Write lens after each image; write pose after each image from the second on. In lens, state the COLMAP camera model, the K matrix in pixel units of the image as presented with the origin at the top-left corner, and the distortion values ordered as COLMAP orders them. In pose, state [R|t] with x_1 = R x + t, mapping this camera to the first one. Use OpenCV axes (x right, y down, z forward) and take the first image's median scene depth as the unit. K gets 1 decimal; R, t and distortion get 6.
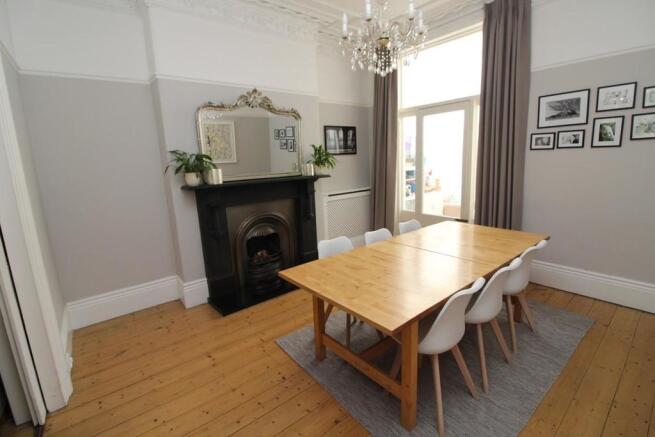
lens RADIAL K [[301.6, 0, 329.9], [0, 301.6, 211.2], [0, 0, 1]] dist [0.000543, -0.011566]
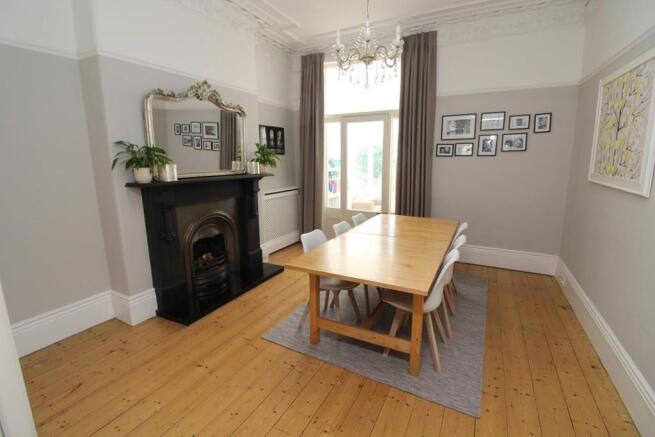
lens RADIAL K [[301.6, 0, 329.9], [0, 301.6, 211.2], [0, 0, 1]] dist [0.000543, -0.011566]
pose [[0.919937, -0.033206, 0.390657, -0.271713], [0.036333, 0.999340, -0.000614, 0.016353], [-0.390378, 0.014758, 0.920536, -0.011167]]
